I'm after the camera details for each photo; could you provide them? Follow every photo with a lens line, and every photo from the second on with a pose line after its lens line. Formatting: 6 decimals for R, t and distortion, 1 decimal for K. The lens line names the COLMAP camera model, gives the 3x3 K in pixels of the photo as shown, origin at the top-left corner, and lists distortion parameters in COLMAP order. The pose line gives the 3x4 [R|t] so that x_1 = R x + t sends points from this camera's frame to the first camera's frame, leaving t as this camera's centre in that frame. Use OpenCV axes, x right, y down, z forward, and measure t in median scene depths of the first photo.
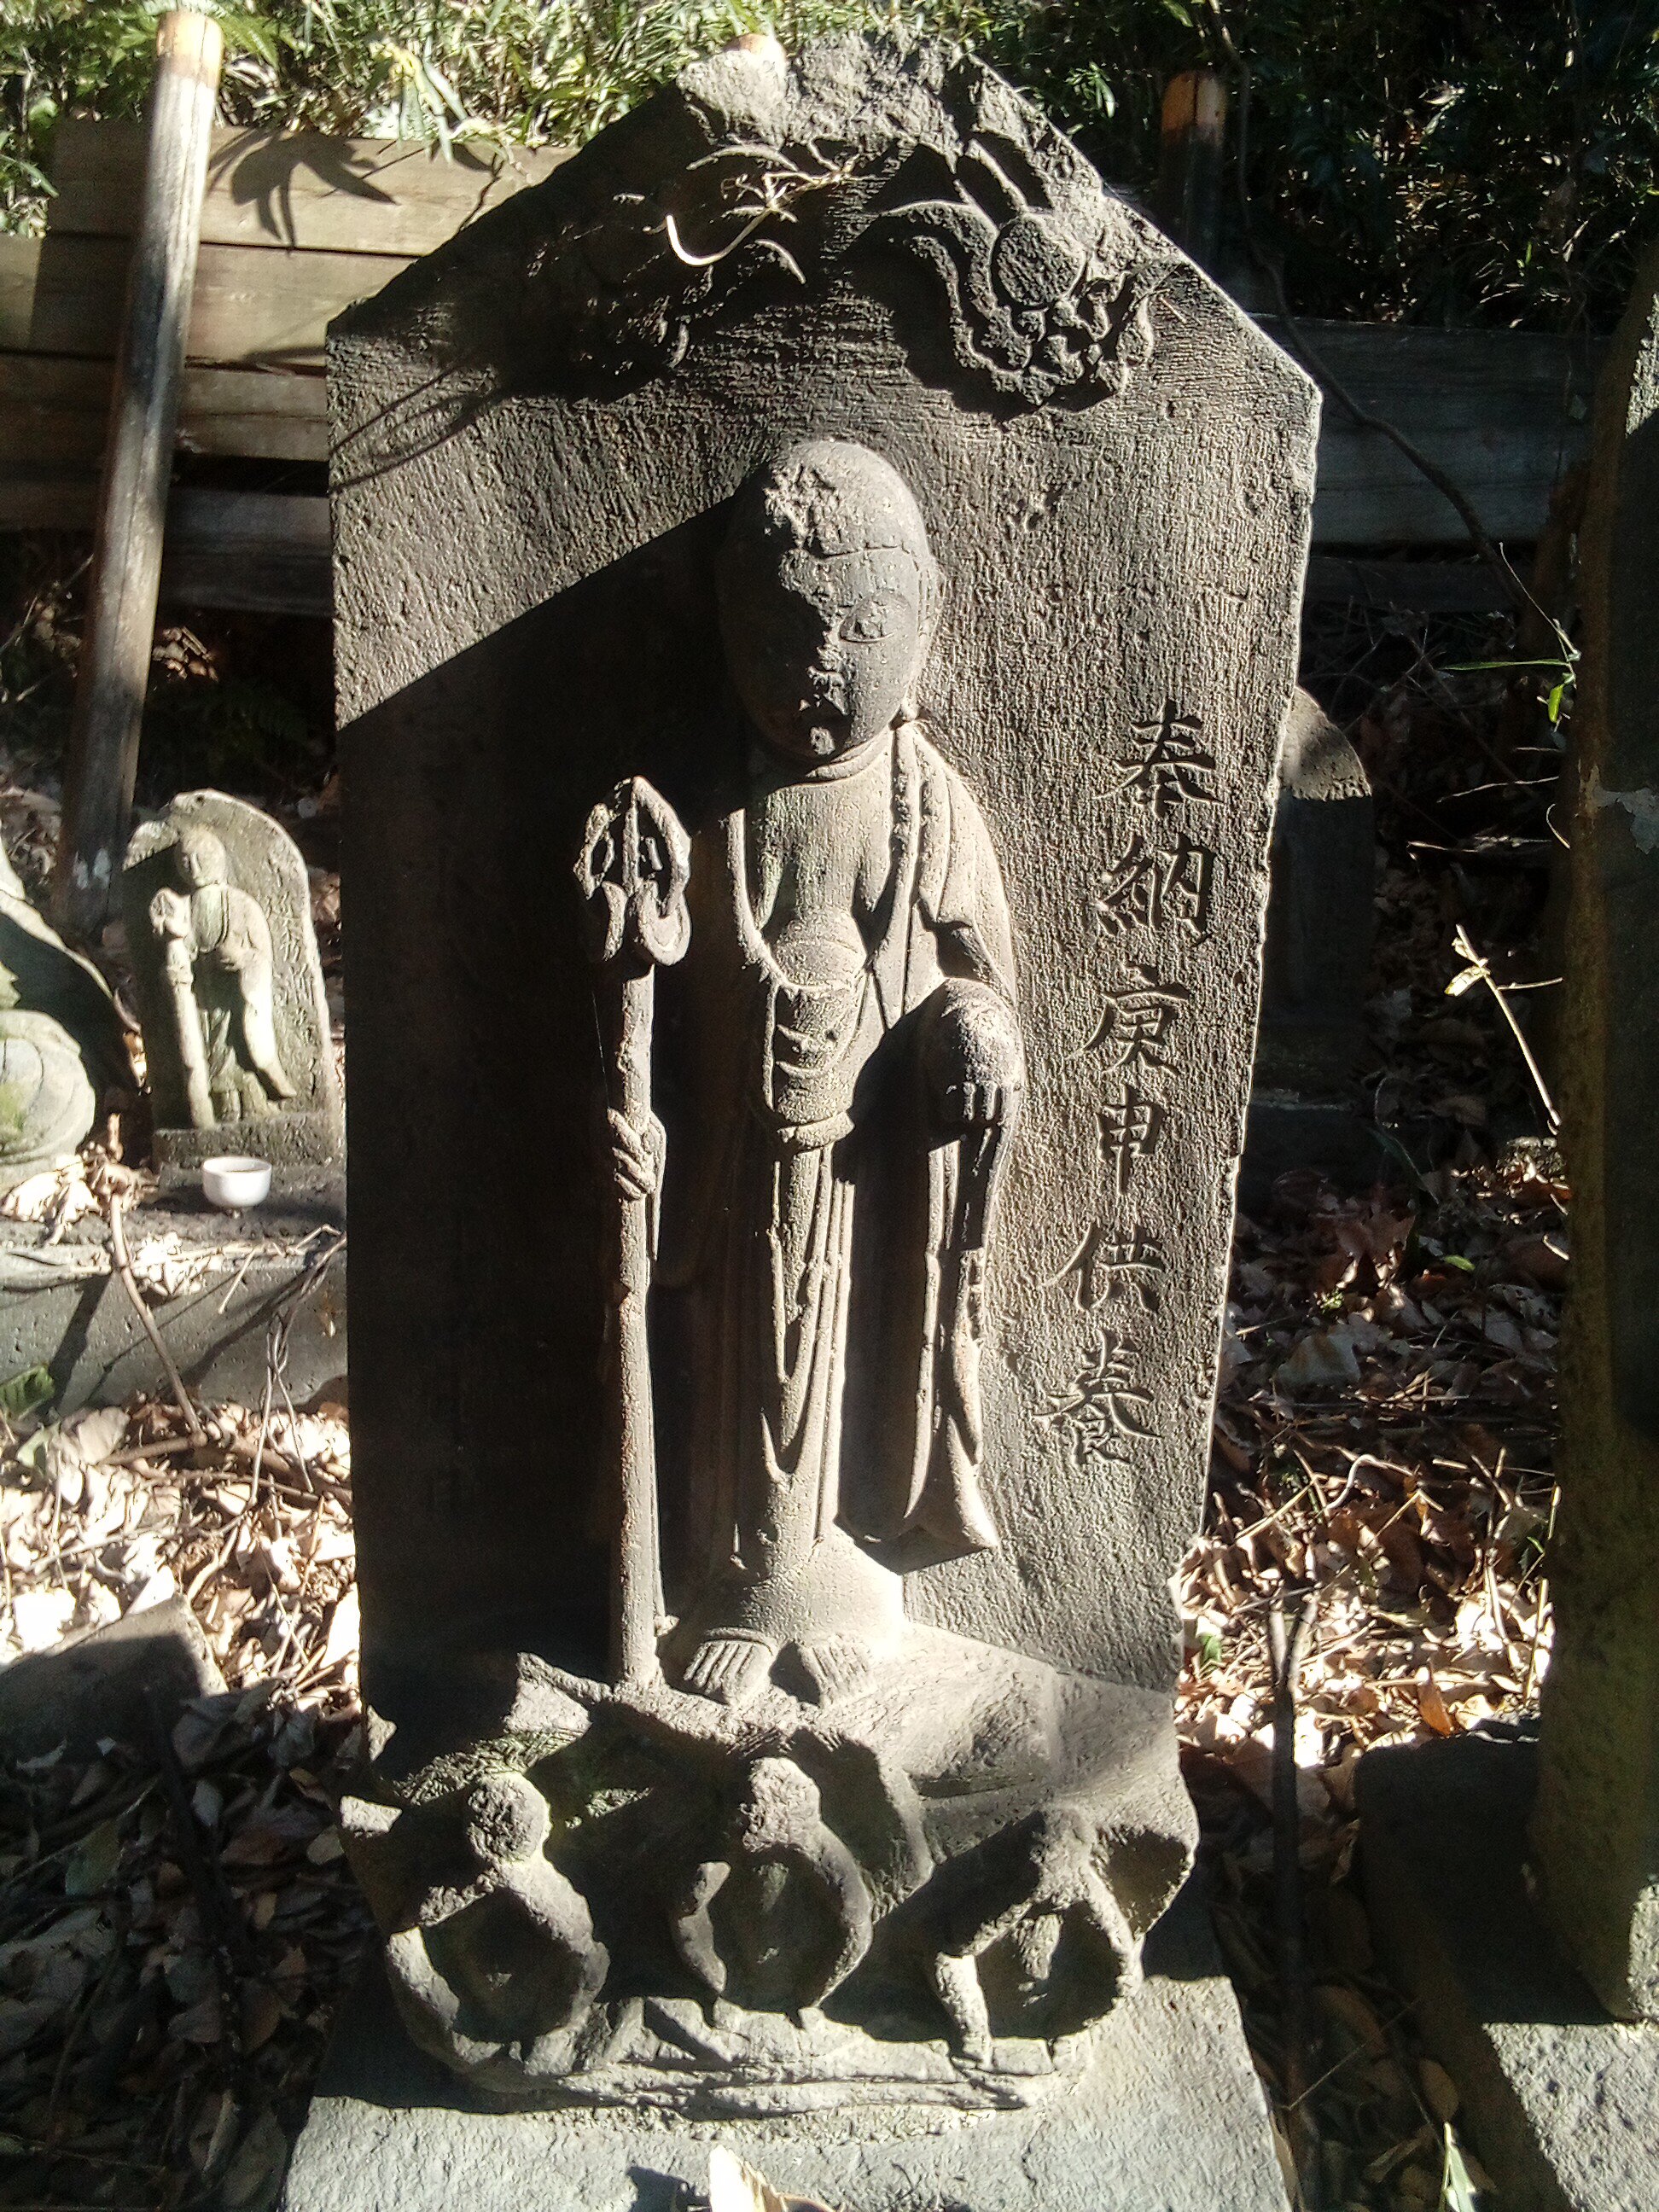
lens RADIAL K [[1849.6, 0, 850.9], [0, 1849.6, 1107.8], [0, 0, 1]] dist [0.073554, -0.122254]
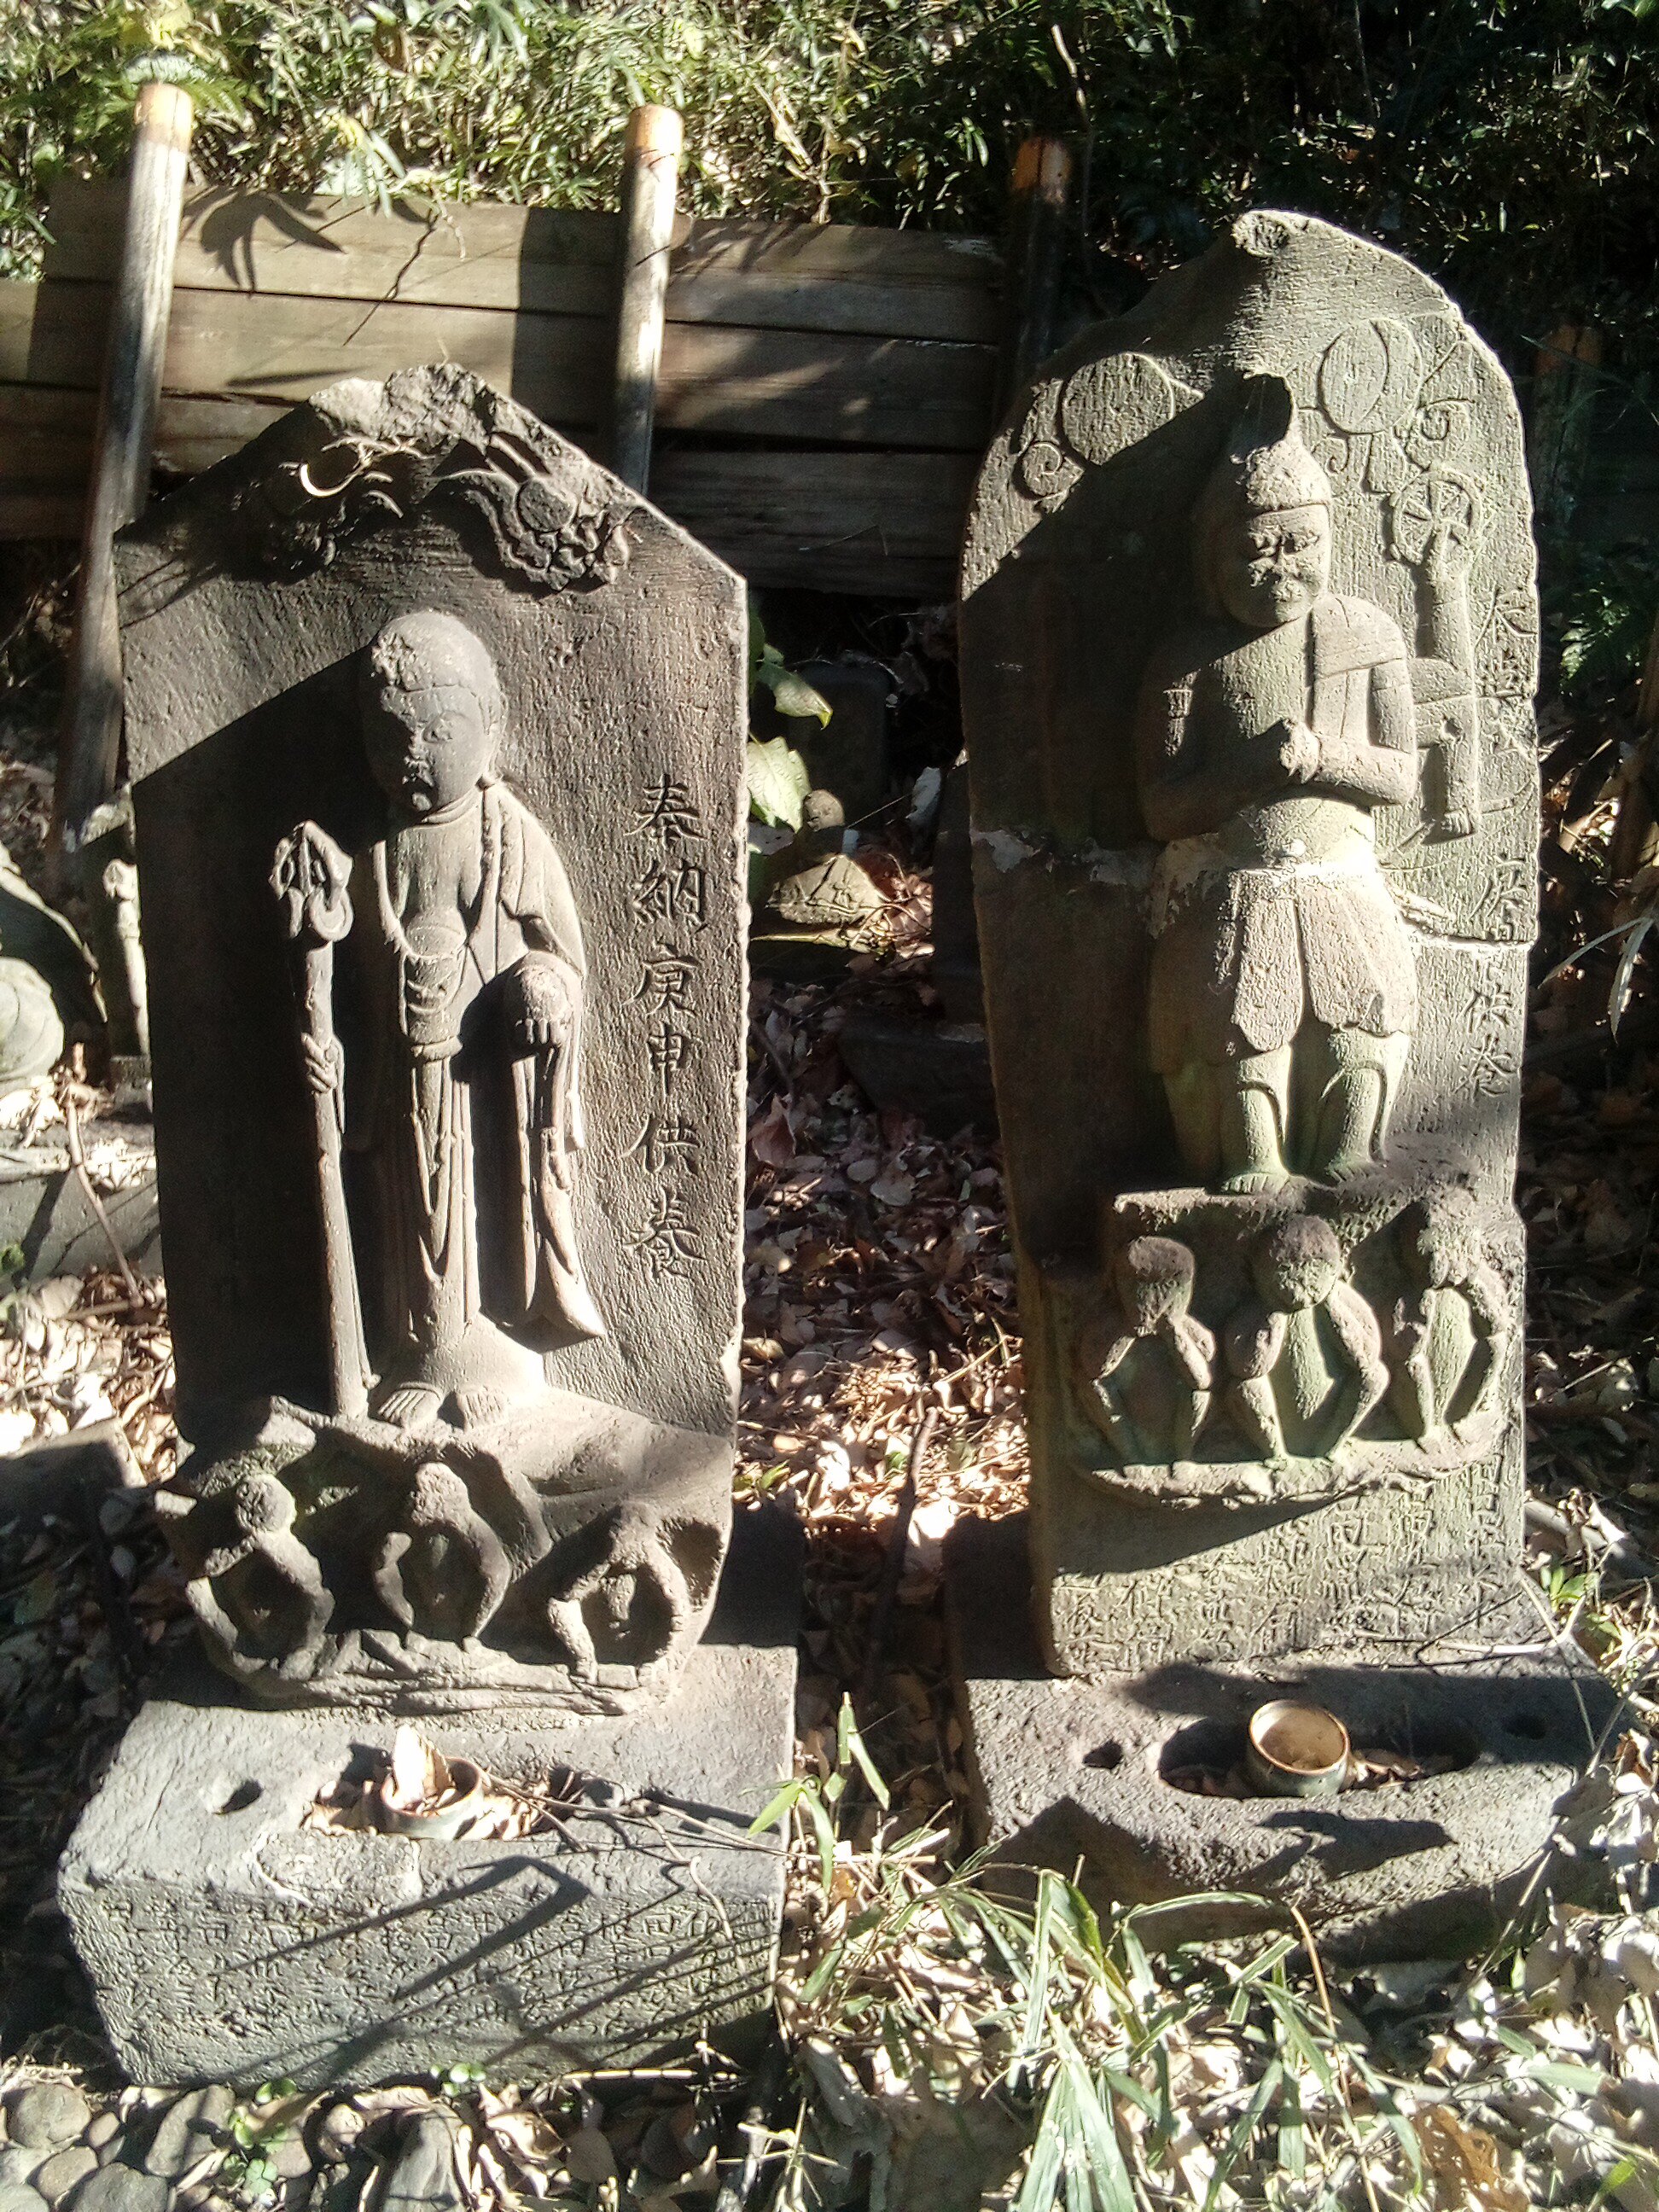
lens RADIAL K [[1849.6, 0, 852.0], [0, 1849.6, 1110.9], [0, 0, 1]] dist [0.073554, -0.122254]
pose [[0.999629, 0.010696, -0.025041, 0.320354], [-0.009940, 0.999497, 0.030128, 0.012200], [0.025350, -0.029867, 0.999232, -0.476114]]
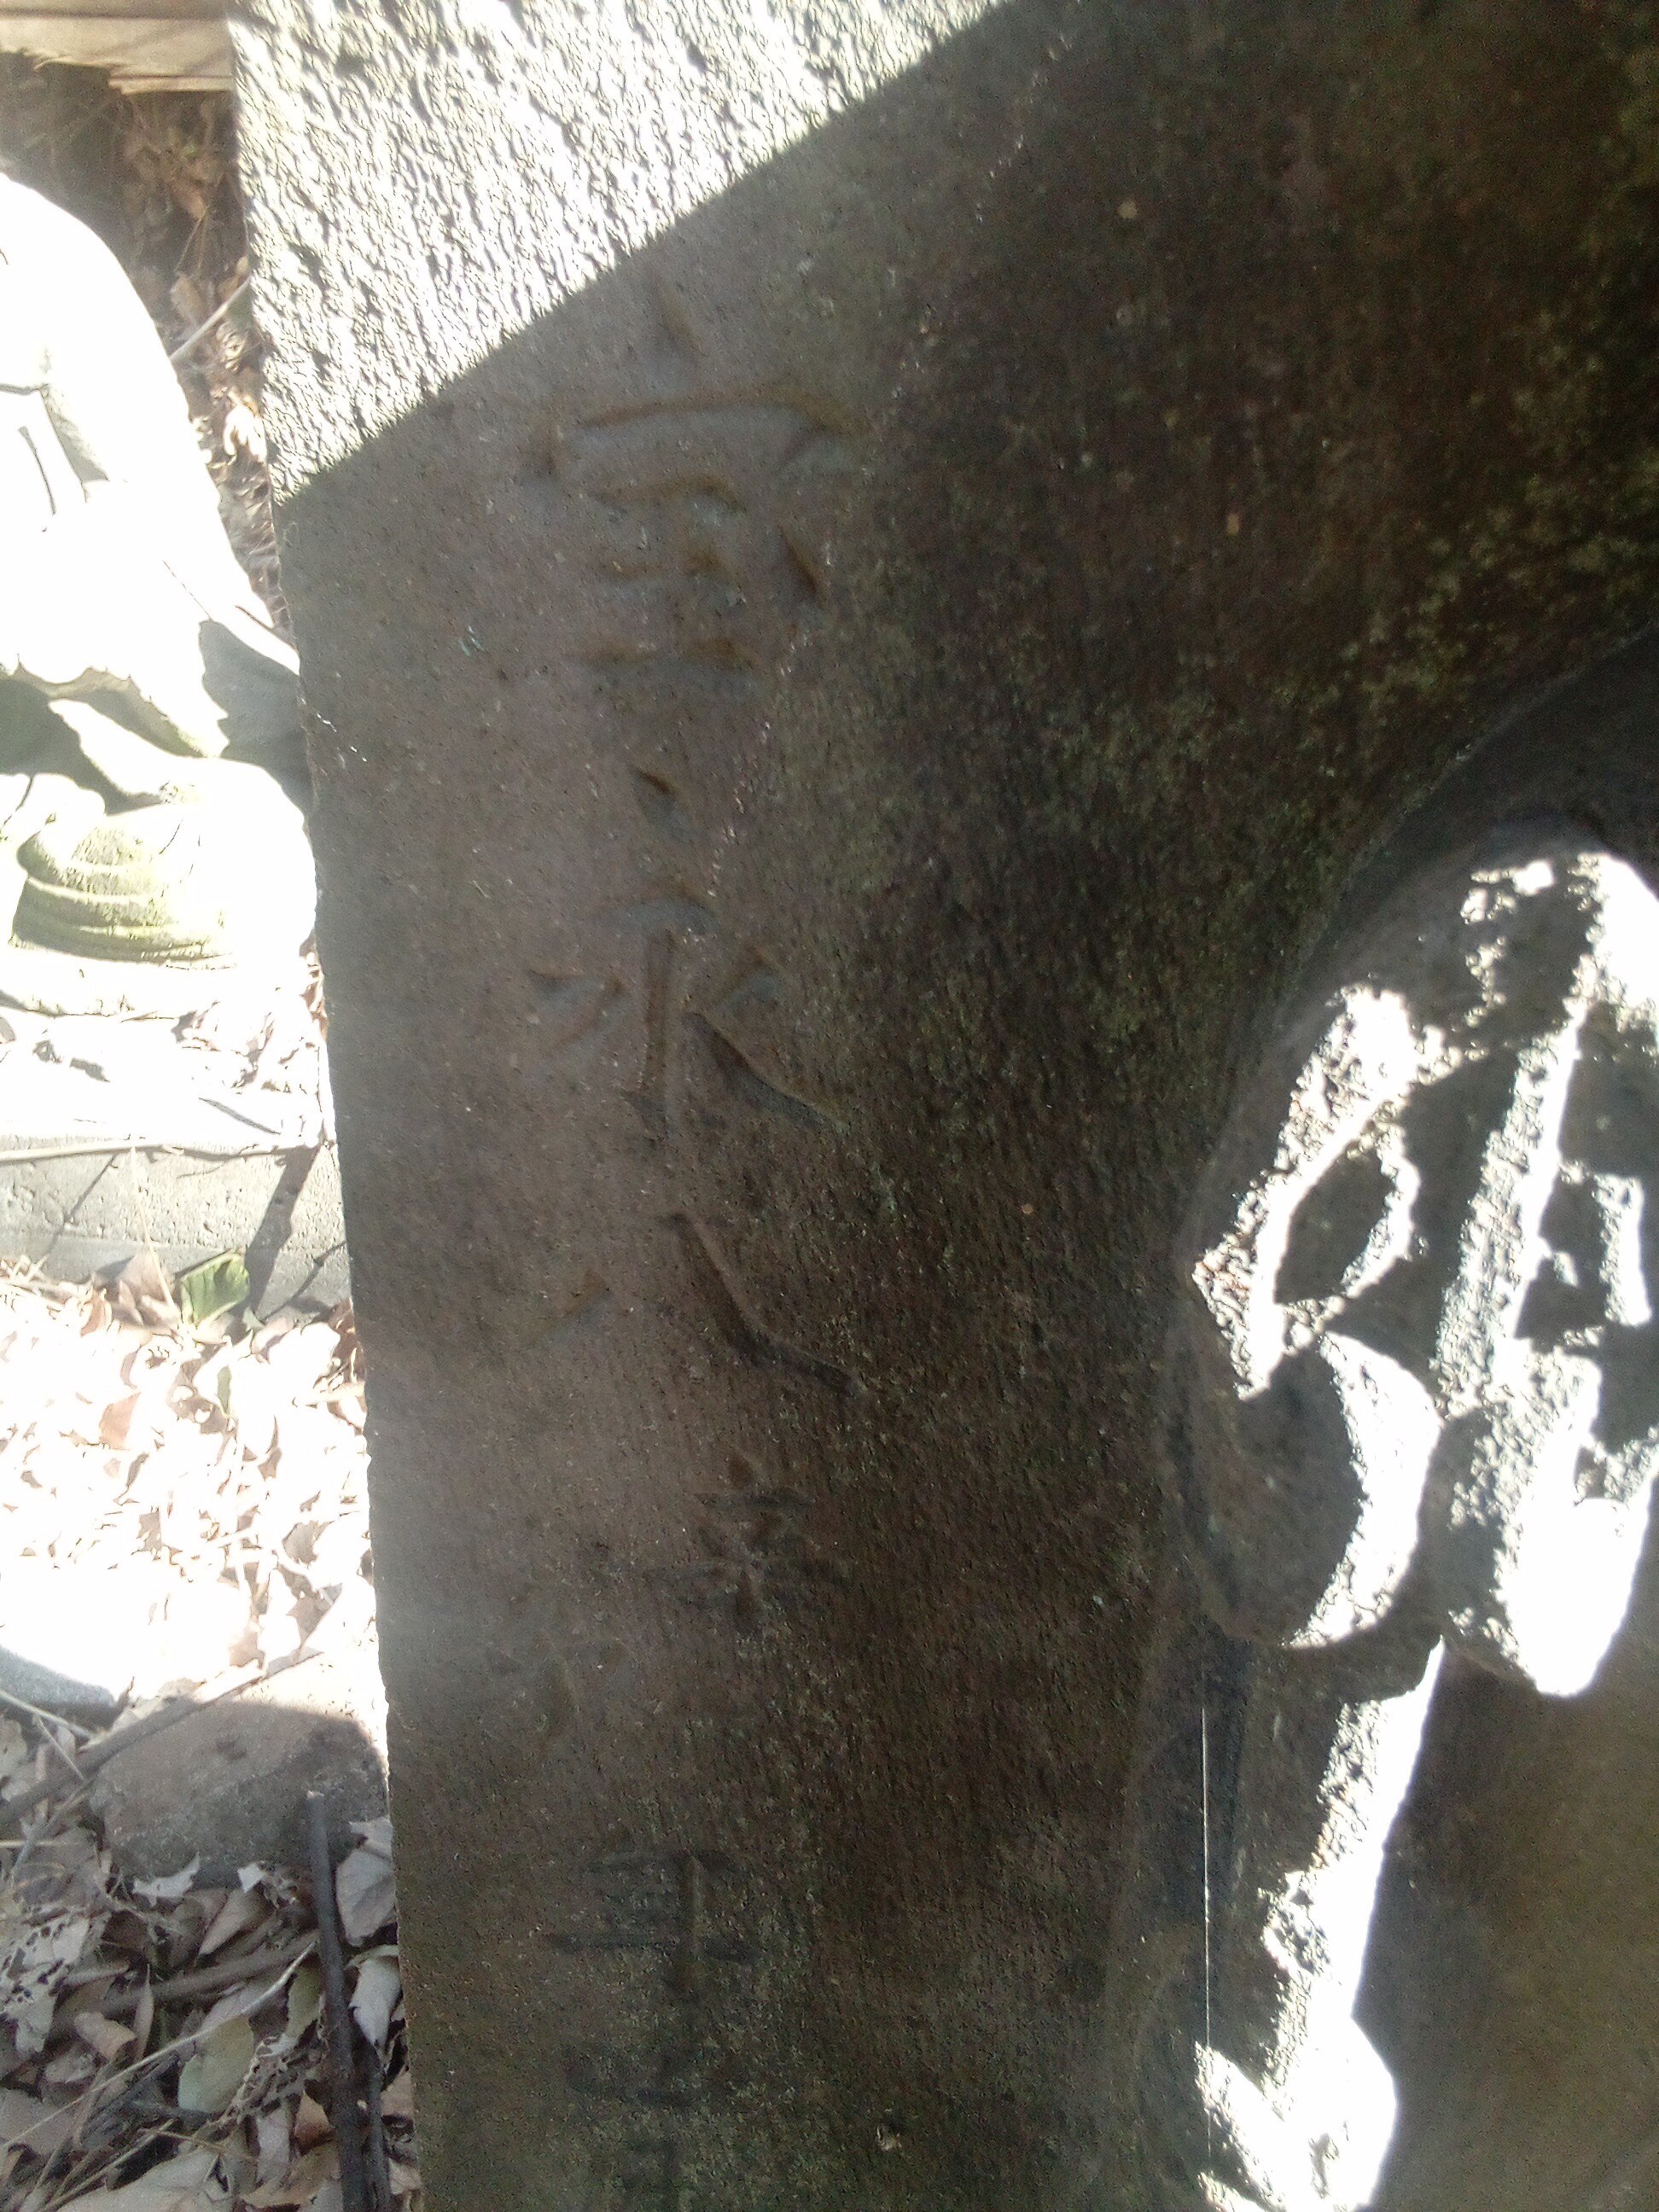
lens RADIAL K [[1849.6, 0, 835.8], [0, 1849.6, 1108.9], [0, 0, 1]] dist [0.073554, -0.122254]
pose [[0.979264, 0.093073, -0.179942, -0.126530], [-0.059190, 0.980908, 0.185245, -0.151007], [0.193748, -0.170753, 0.966077, 0.656157]]
